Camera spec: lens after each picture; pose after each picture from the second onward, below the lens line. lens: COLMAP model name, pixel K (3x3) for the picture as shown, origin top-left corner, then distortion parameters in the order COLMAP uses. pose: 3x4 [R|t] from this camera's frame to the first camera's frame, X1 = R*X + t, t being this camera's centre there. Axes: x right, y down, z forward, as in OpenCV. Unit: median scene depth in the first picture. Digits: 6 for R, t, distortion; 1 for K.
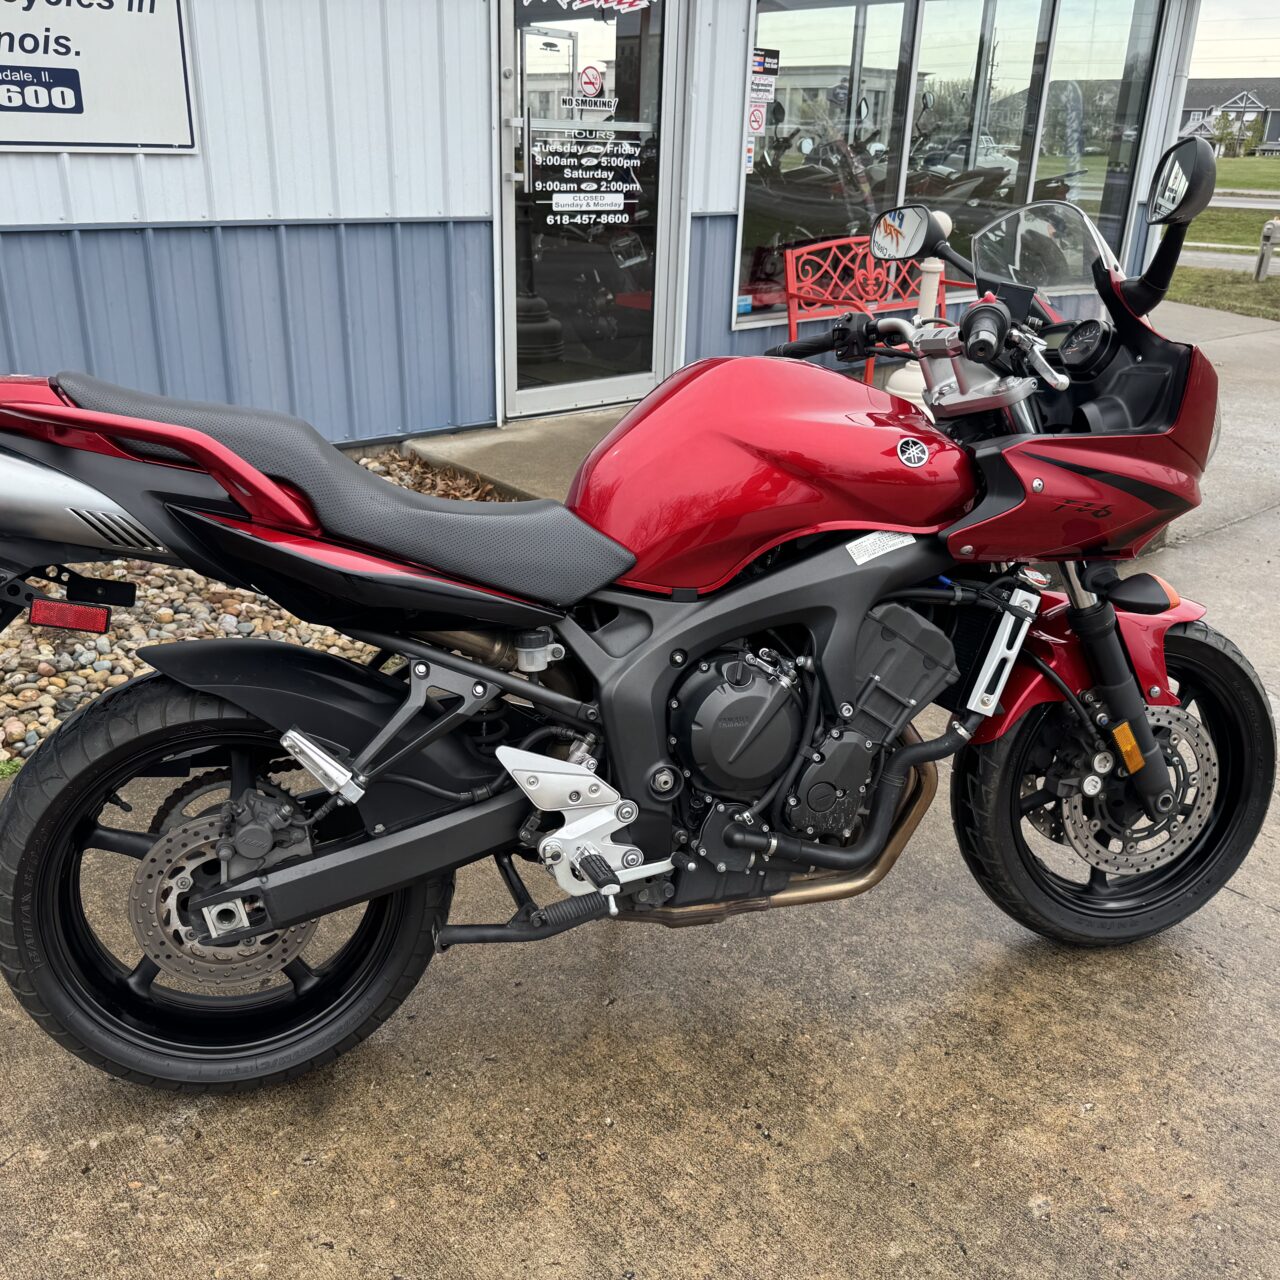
lens RADIAL K [[1258.1, 0, 640.0], [0, 1258.1, 640.0], [0, 0, 1]] dist [0.054186, -0.090088]
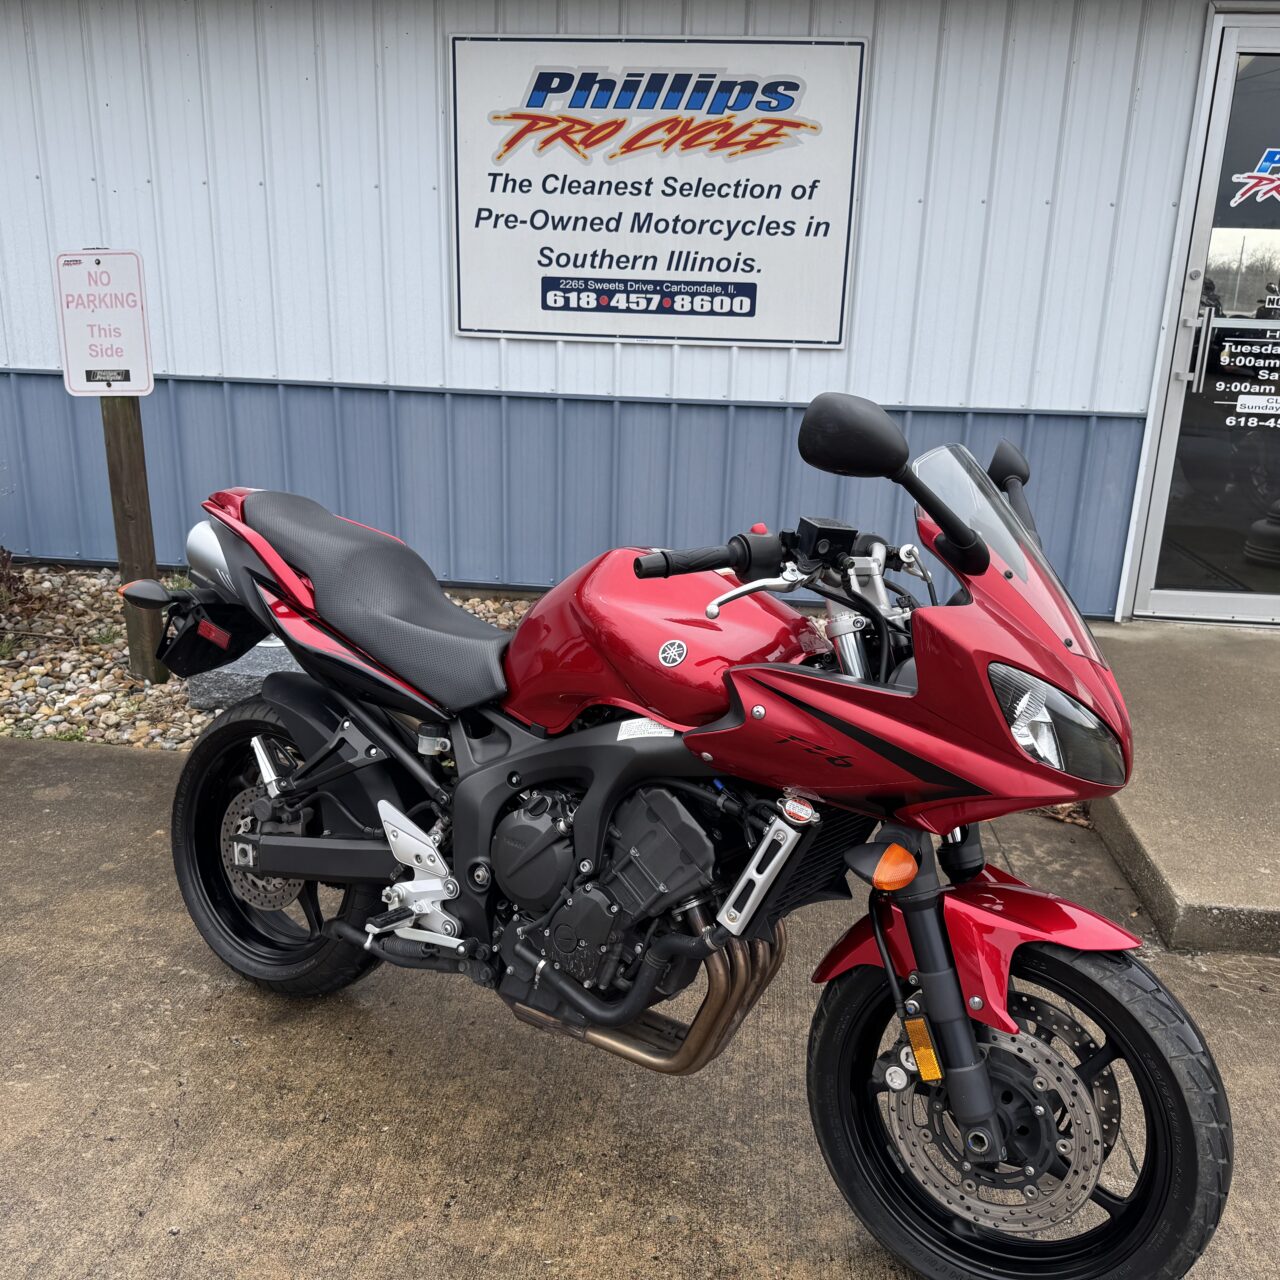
lens RADIAL K [[1163.5, 0, 558.8], [0, 1163.5, 659.0], [0, 0, 1]] dist [0.092971, -0.144464]
pose [[0.666995, 0.214170, -0.713616, 0.355593], [-0.283028, 0.958830, 0.023226, -0.057419], [0.689211, 0.186482, 0.700152, 0.102310]]
